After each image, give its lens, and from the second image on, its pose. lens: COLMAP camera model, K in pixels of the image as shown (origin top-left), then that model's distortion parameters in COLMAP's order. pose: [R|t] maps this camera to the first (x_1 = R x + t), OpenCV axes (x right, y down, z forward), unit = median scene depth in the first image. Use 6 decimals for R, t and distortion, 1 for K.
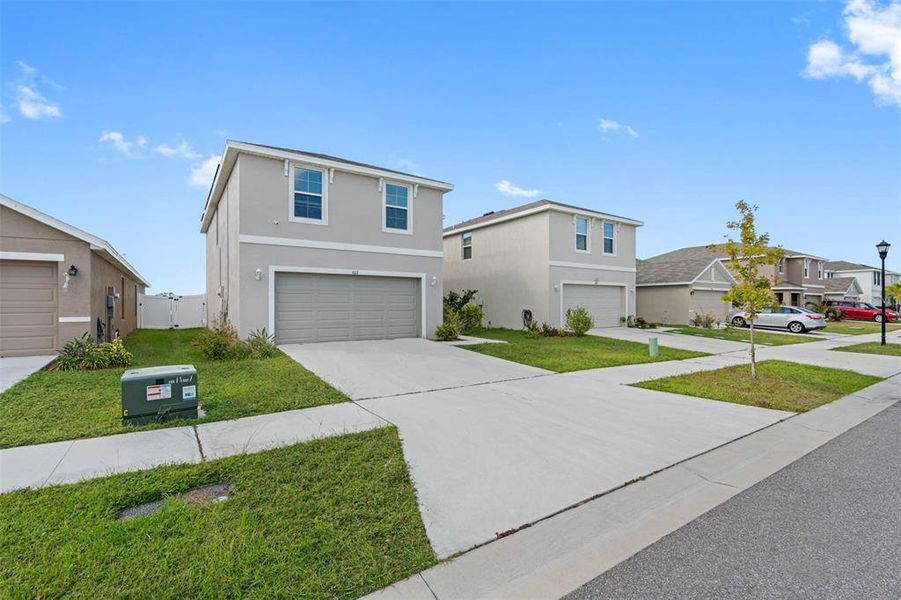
lens RADIAL K [[408.7, 0, 447.4], [0, 408.7, 305.4], [0, 0, 1]] dist [-0.003668, -0.000022]
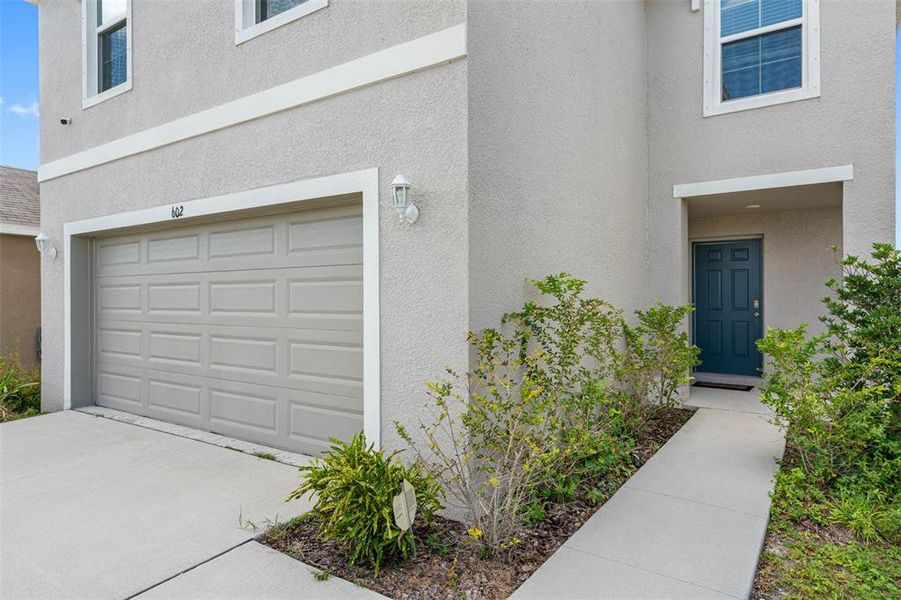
lens RADIAL K [[543.7, 0, 450.5], [0, 543.7, 300.0], [0, 0, 1]] dist [0.003605, 0.001804]
pose [[0.374854, 0.001113, -0.927083, 0.245990], [-0.001551, 0.999999, 0.000573, -0.016366], [0.927082, 0.001223, 0.374855, 1.109262]]
